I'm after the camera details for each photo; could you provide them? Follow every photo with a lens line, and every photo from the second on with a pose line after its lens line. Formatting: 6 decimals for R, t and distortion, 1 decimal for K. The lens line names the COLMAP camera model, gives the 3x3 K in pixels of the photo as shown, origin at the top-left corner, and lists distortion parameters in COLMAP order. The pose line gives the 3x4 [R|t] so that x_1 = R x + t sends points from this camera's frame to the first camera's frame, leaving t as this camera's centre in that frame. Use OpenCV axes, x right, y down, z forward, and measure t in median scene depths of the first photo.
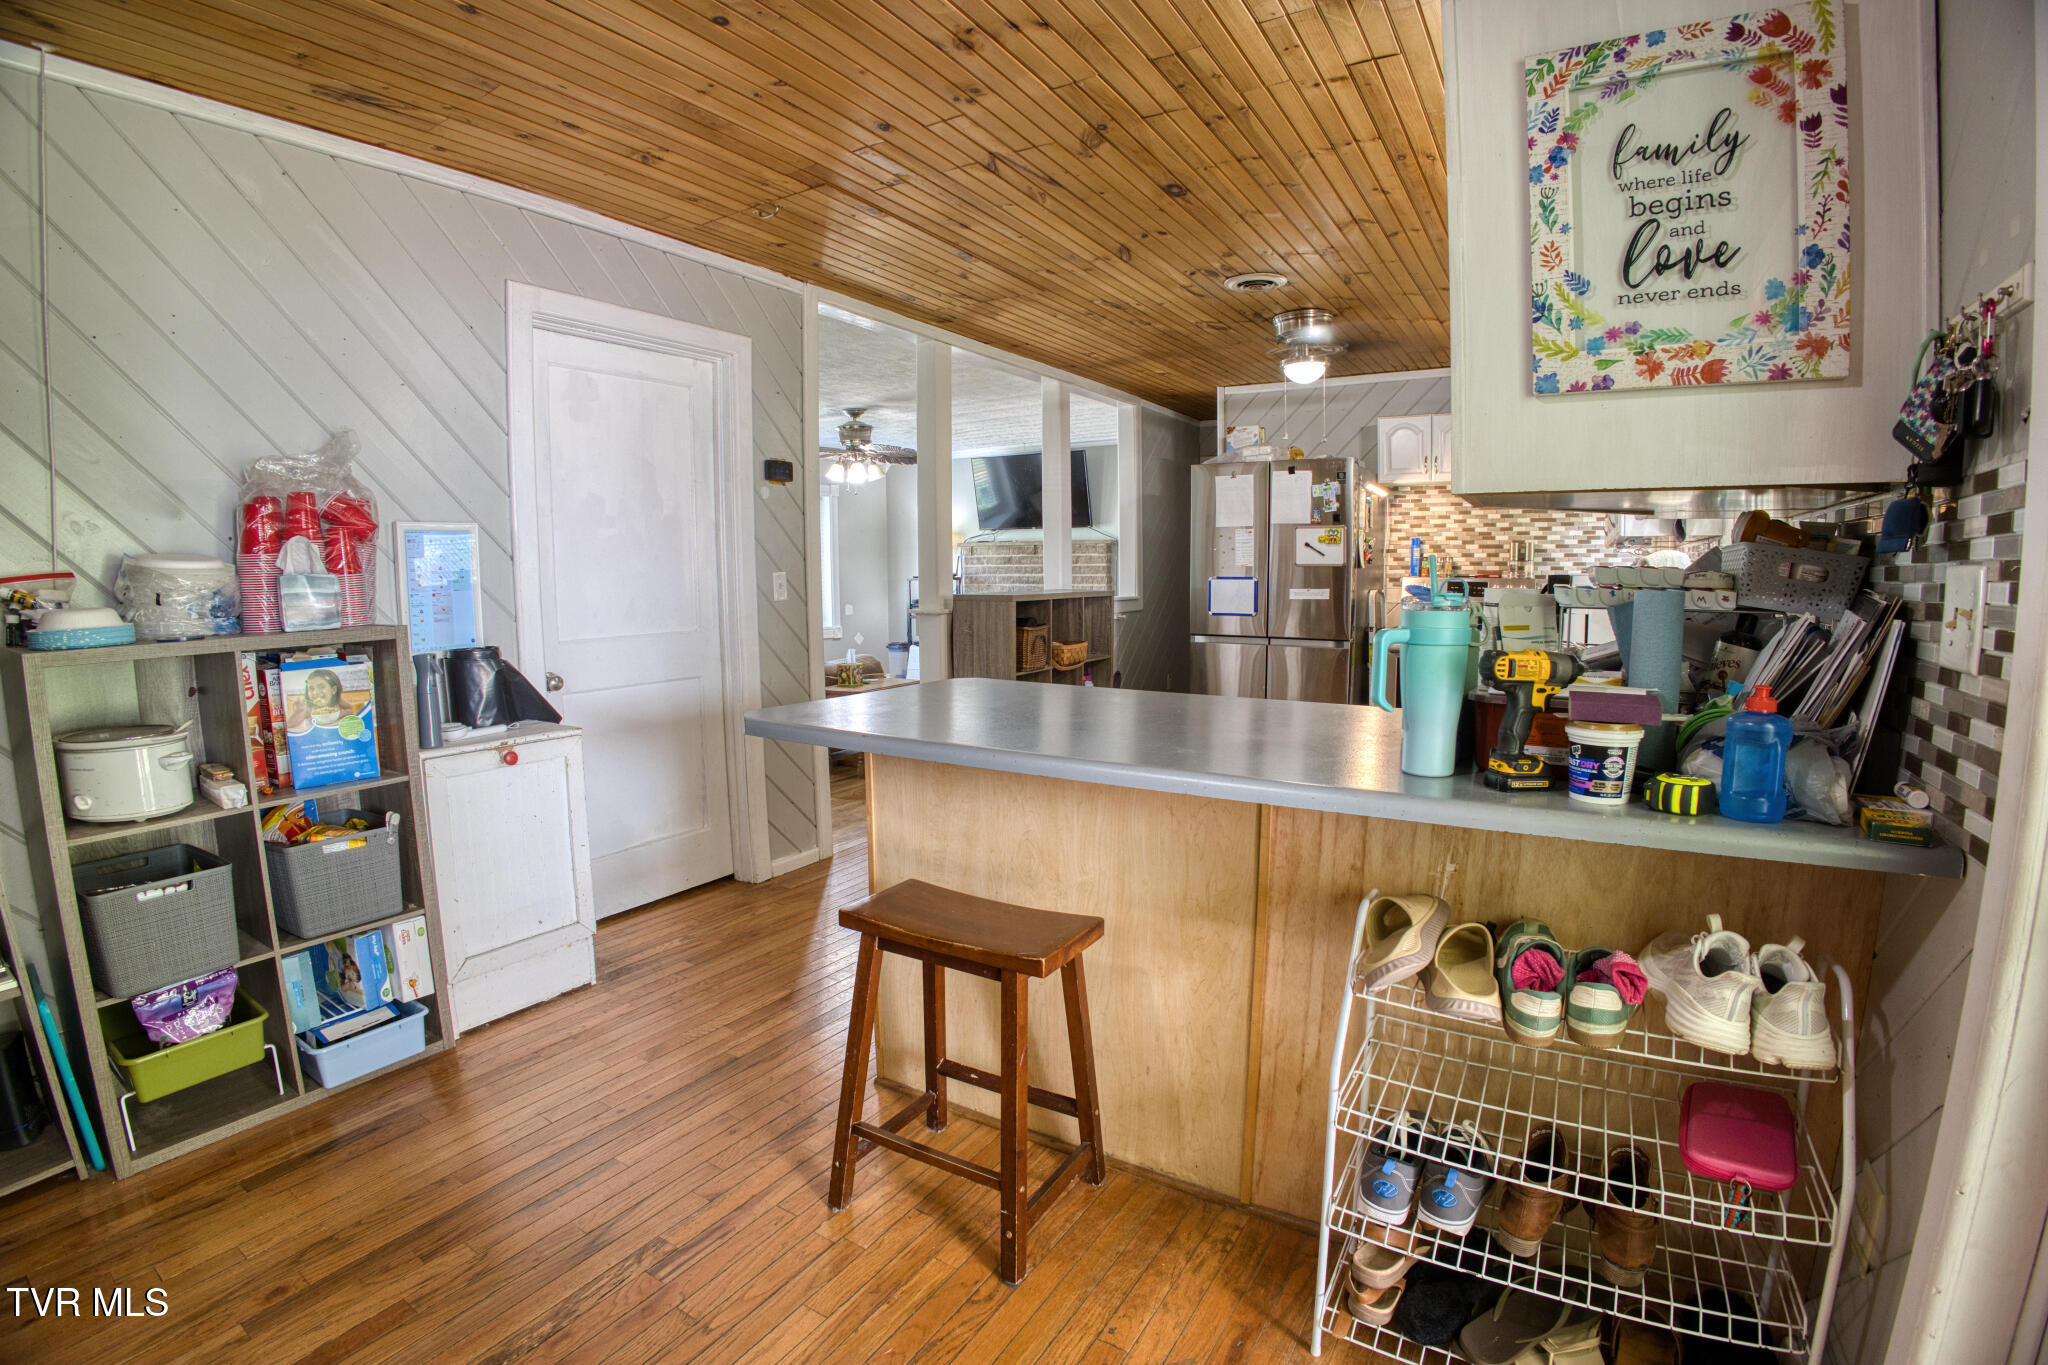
lens RADIAL K [[939.5, 0, 1026.2], [0, 939.5, 683.6], [0, 0, 1]] dist [-0.145407, 0.039804]
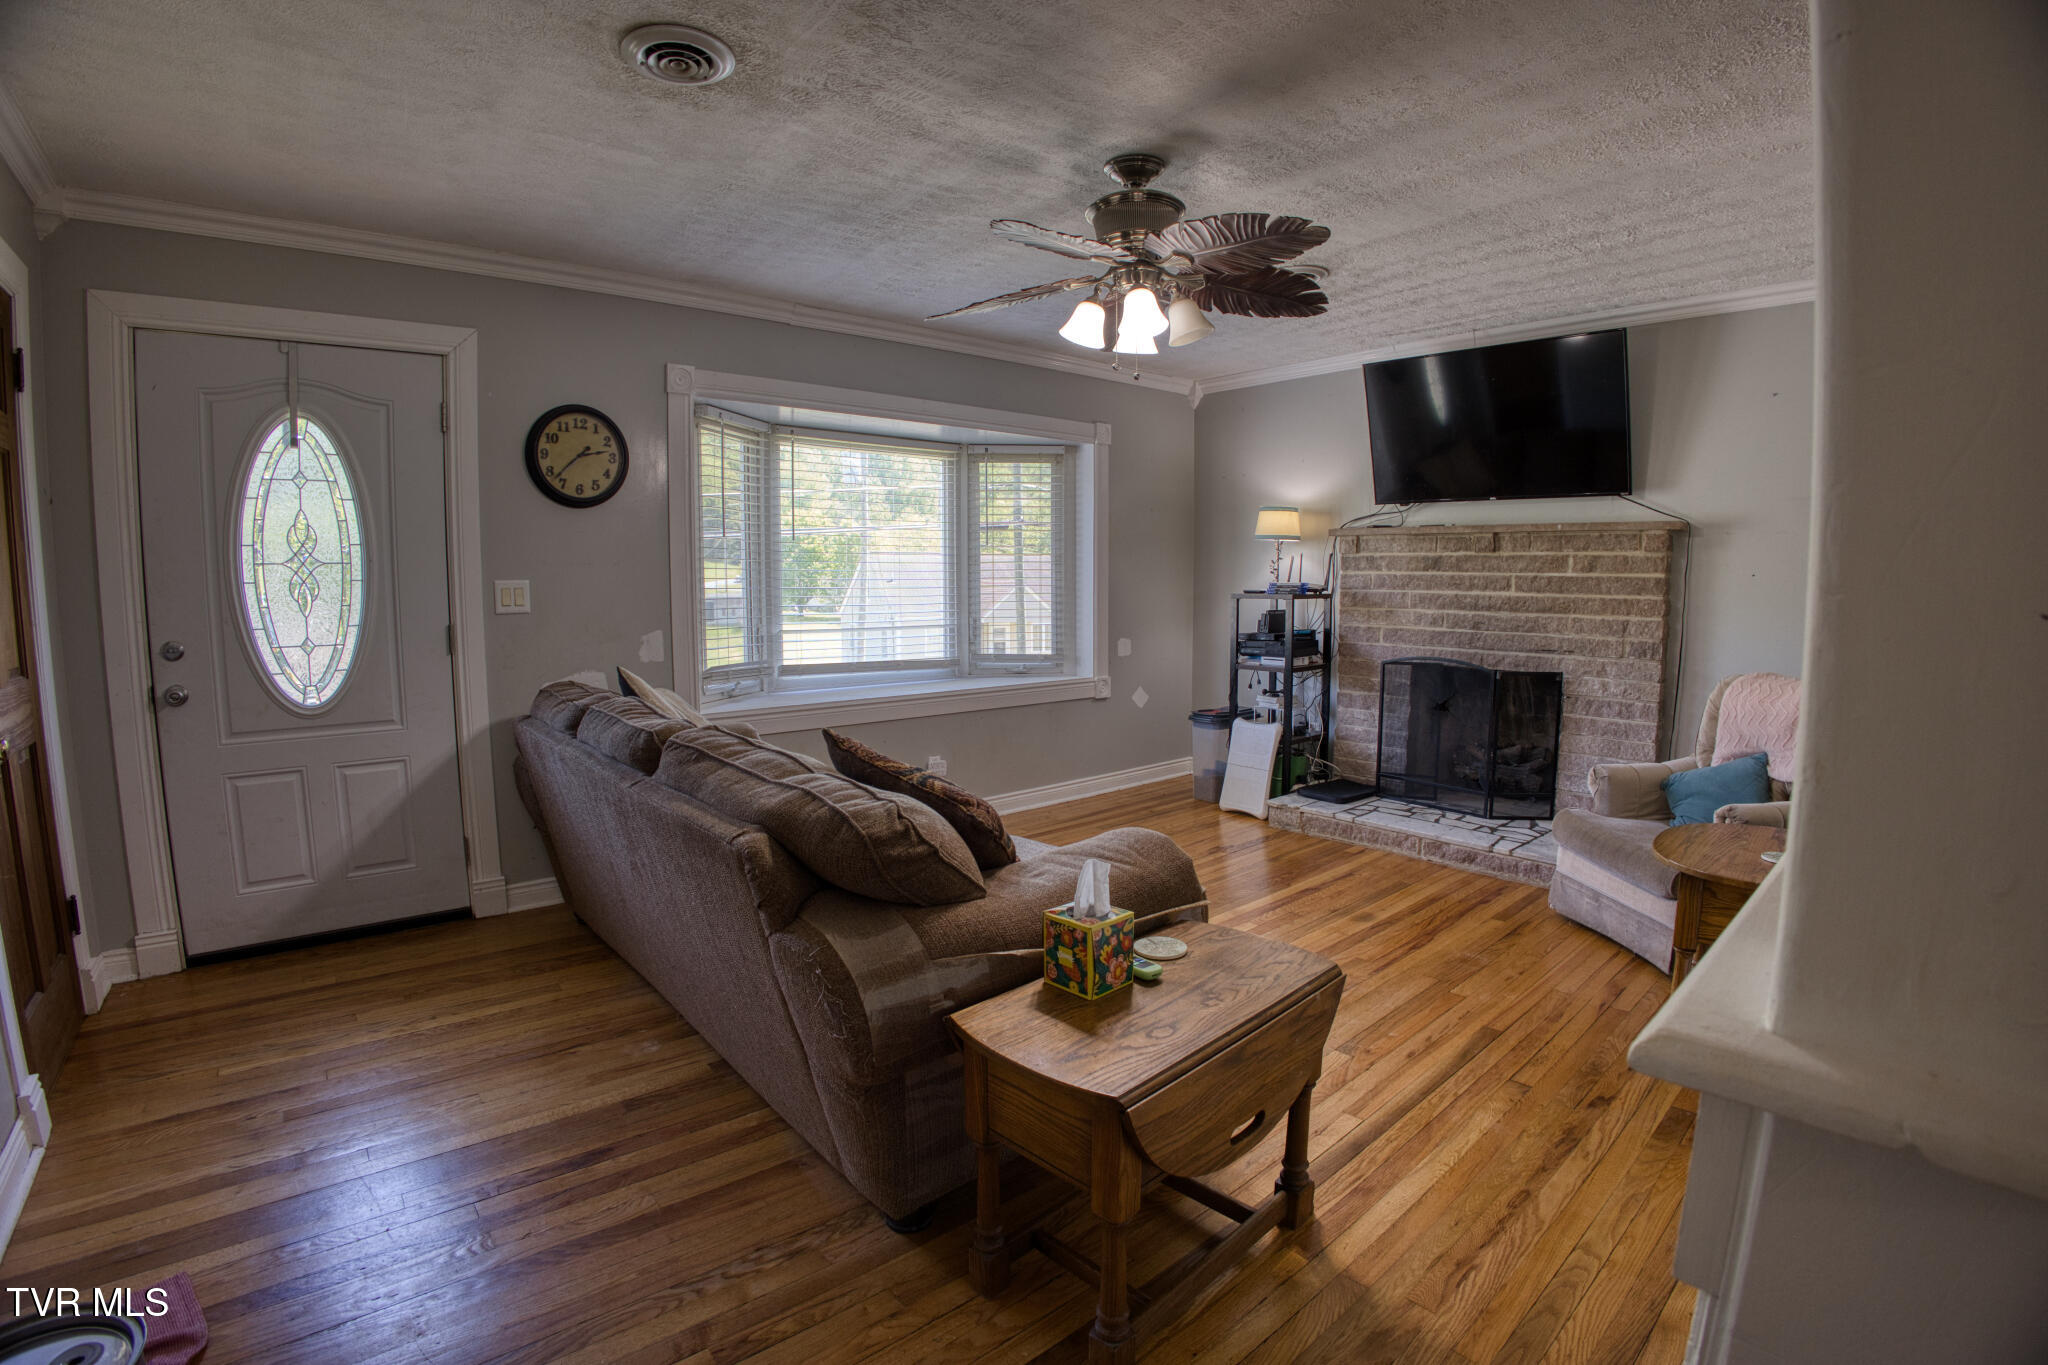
lens RADIAL K [[939.5, 0, 1026.2], [0, 939.5, 683.6], [0, 0, 1]] dist [-0.145407, 0.039804]
pose [[0.953628, 0.037353, -0.298661, -0.080996], [-0.039456, 0.999221, -0.001014, -0.057540], [0.298390, 0.012751, 0.954359, 0.468574]]
